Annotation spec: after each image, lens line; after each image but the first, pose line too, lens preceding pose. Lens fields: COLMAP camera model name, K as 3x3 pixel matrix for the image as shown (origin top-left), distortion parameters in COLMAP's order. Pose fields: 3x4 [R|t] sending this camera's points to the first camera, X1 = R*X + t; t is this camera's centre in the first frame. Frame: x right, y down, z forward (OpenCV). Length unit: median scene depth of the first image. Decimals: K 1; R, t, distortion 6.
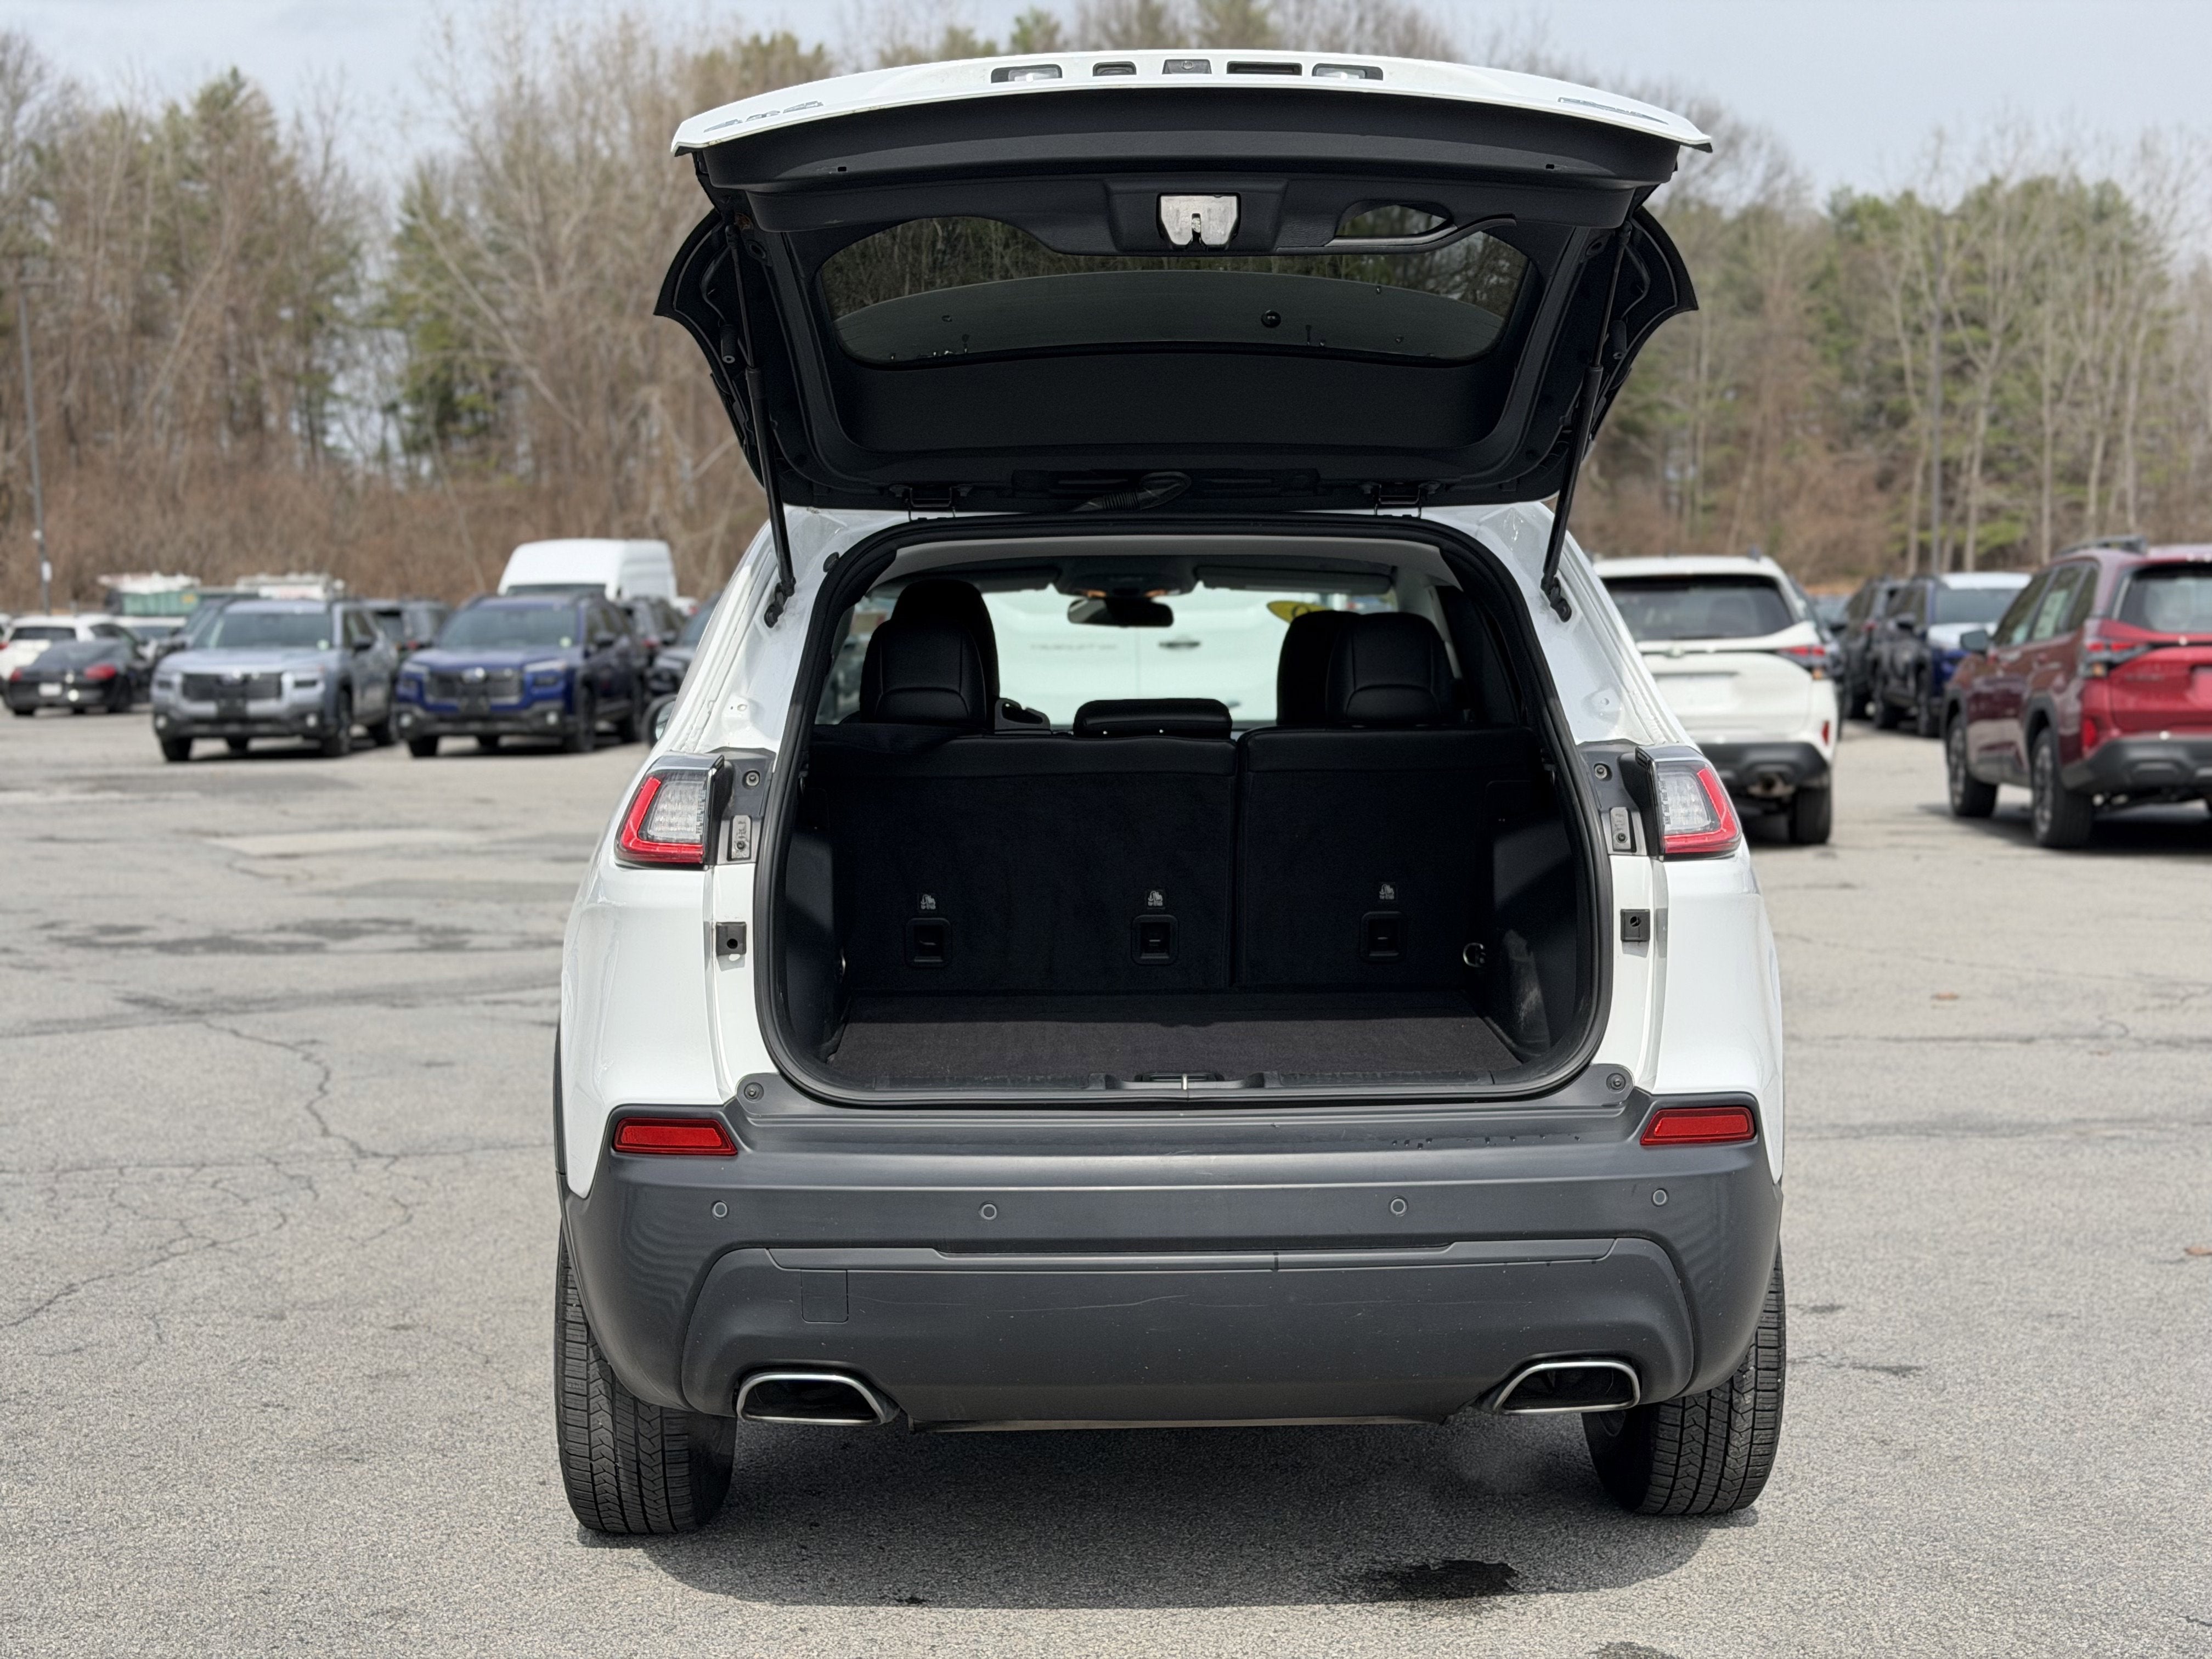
lens RADIAL K [[3049.5, 0, 1106.0], [0, 3049.5, 829.5], [0, 0, 1]] dist [0.249040, -0.648671]
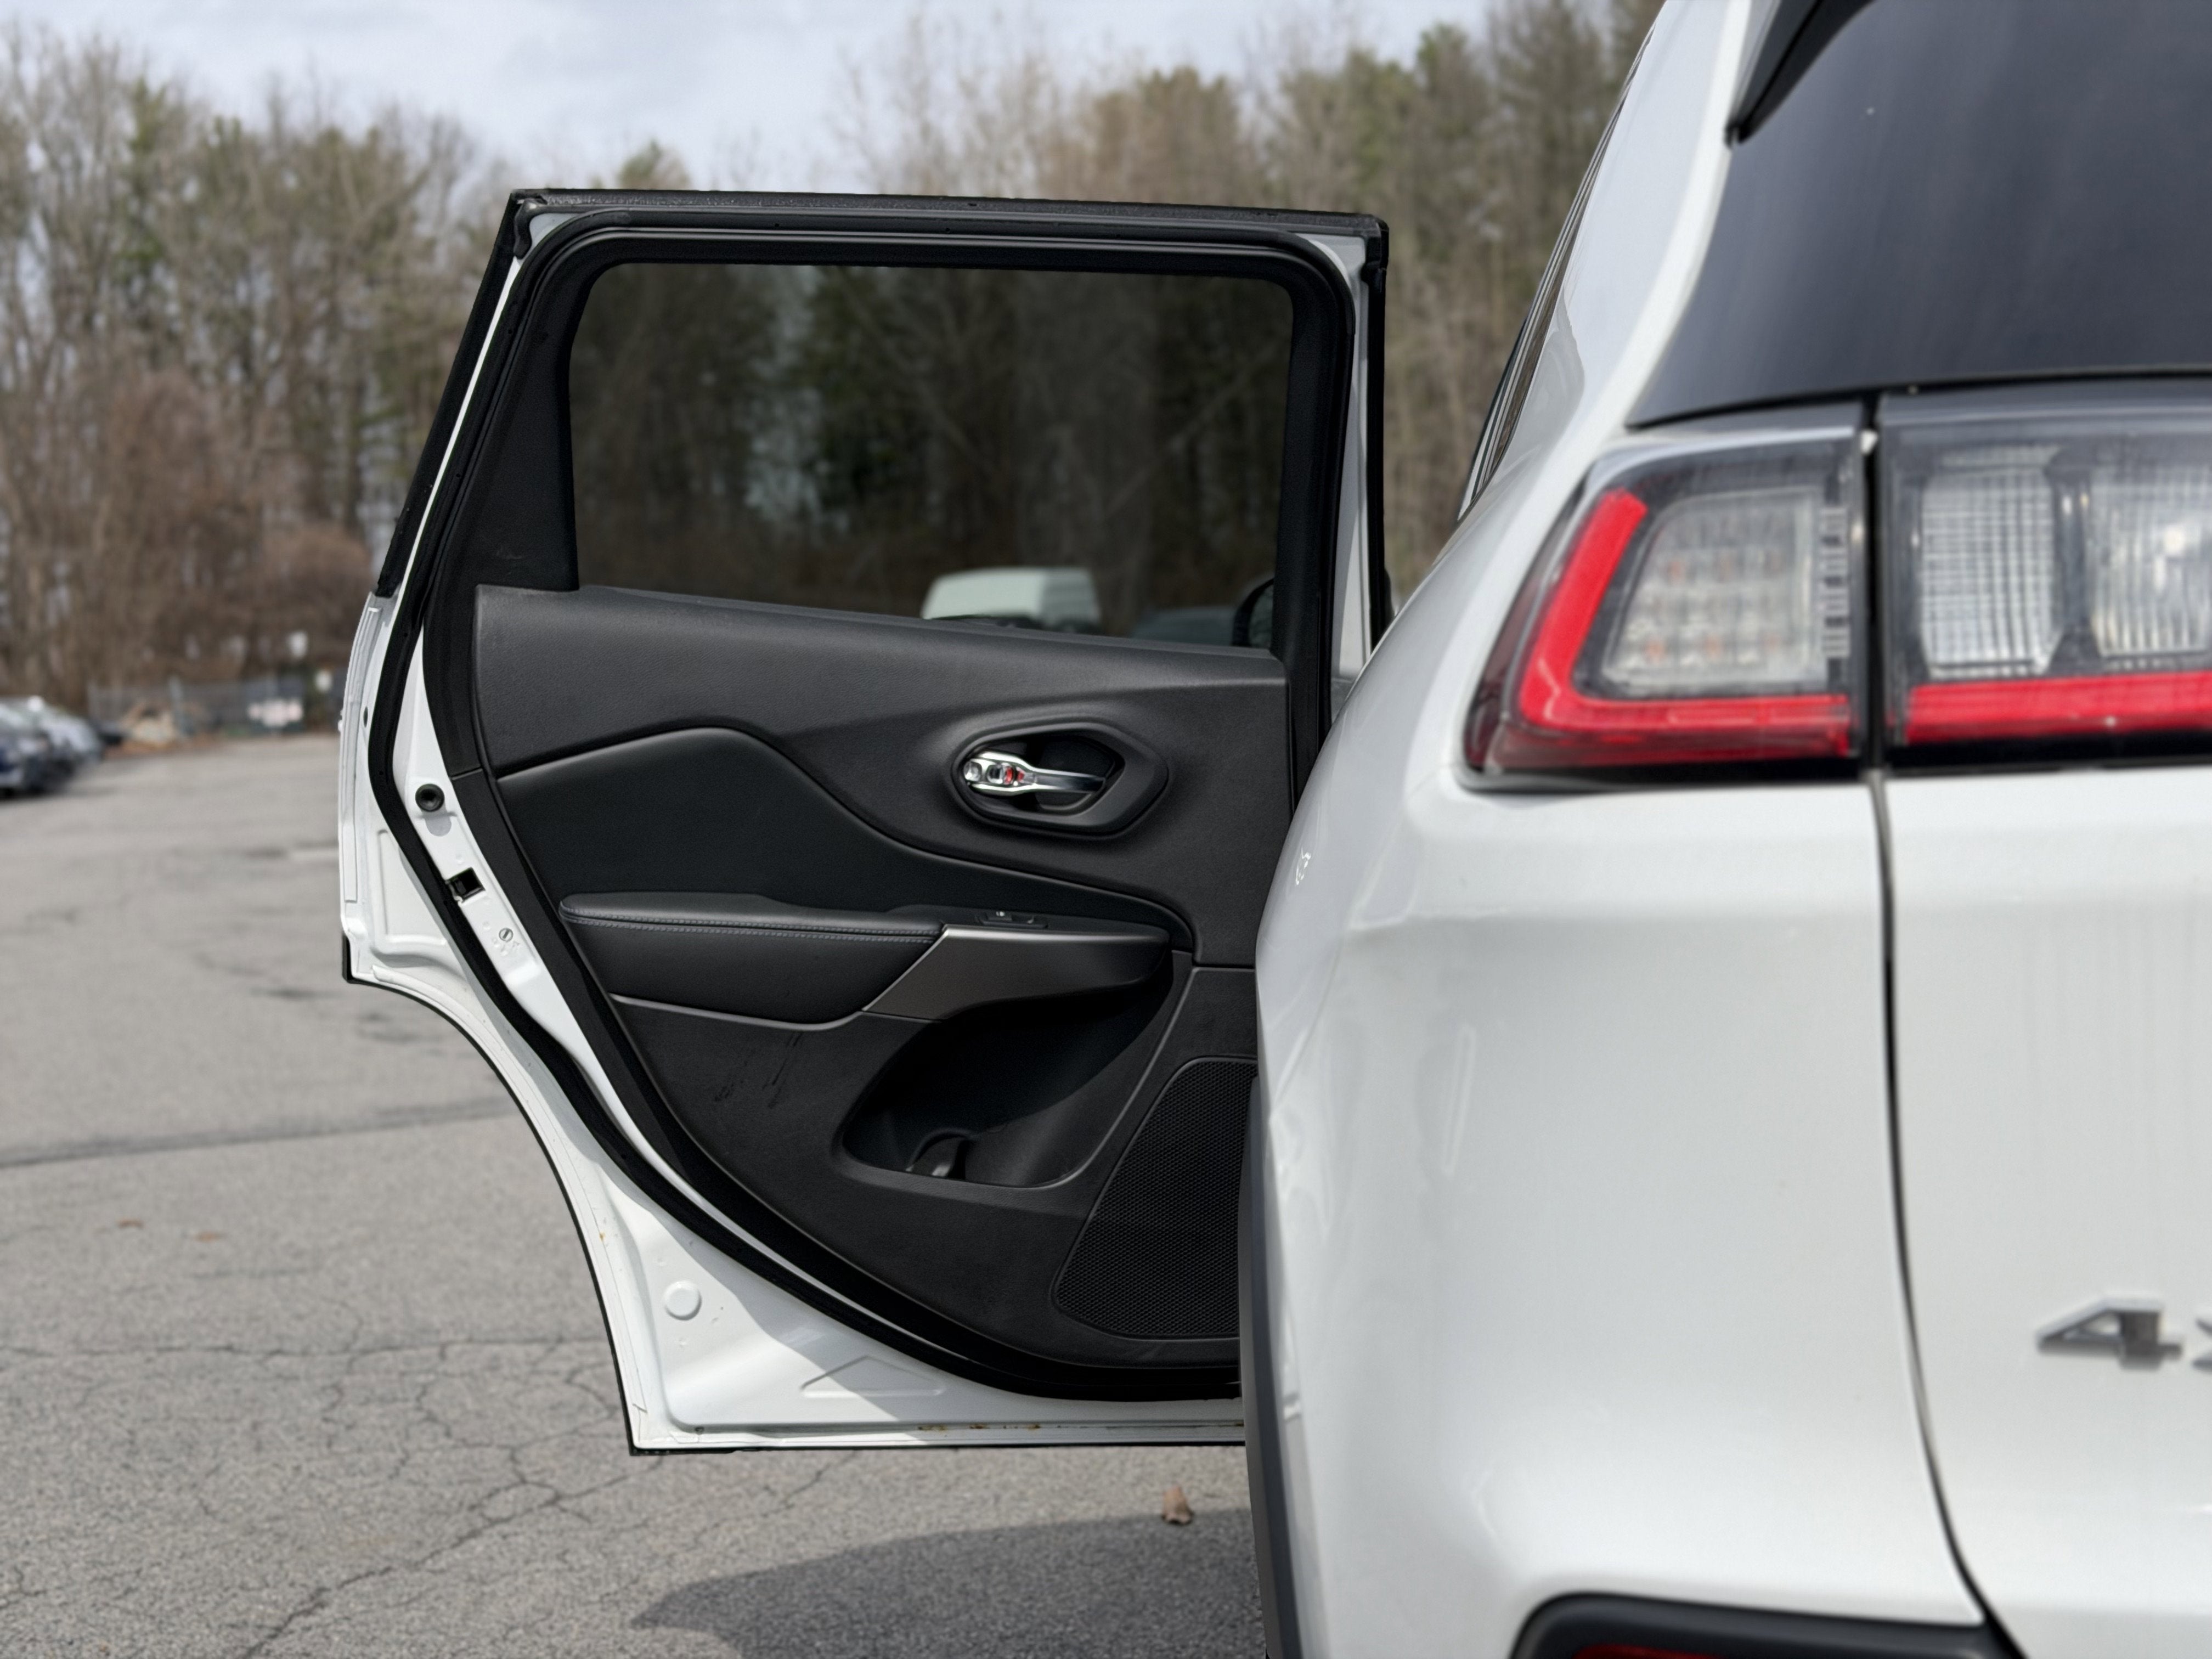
lens RADIAL K [[3056.1, 0, 1106.0], [0, 3056.1, 829.5], [0, 0, 1]] dist [0.101504, -0.060669]
pose [[0.990685, -0.029621, -0.132911, -0.060851], [0.027959, 0.999506, -0.014348, 0.007355], [0.133271, 0.010498, 0.991024, 0.265680]]
